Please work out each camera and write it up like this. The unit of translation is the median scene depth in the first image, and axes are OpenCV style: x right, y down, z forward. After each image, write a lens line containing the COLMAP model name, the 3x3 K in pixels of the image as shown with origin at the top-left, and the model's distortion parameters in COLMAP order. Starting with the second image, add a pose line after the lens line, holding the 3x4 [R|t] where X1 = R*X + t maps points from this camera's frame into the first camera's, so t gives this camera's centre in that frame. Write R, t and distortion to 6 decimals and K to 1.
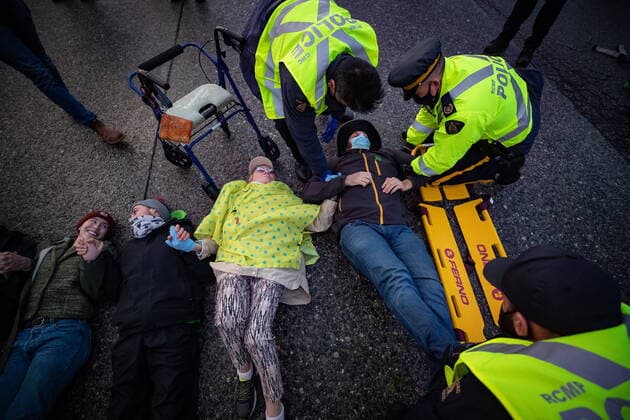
lens RADIAL K [[281.4, 0, 315.0], [0, 281.4, 210.0], [0, 0, 1]] dist [-0.001451, -0.000091]
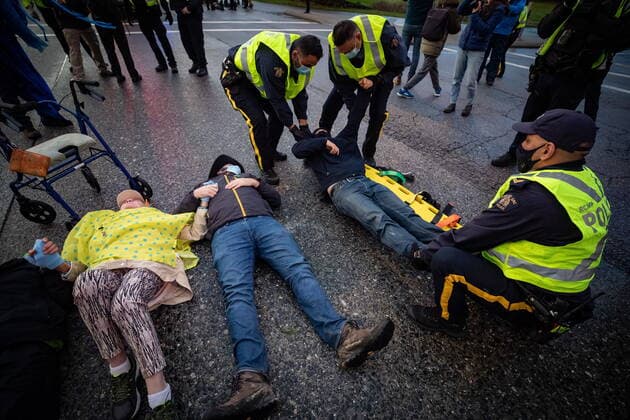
lens RADIAL K [[291.8, 0, 315.0], [0, 291.8, 210.0], [0, 0, 1]] dist [-0.057030, 0.027166]
pose [[0.928930, -0.193729, 0.315527, 0.123317], [0.289672, 0.911031, -0.293451, 0.489537], [-0.230605, 0.363995, 0.902402, -0.132154]]
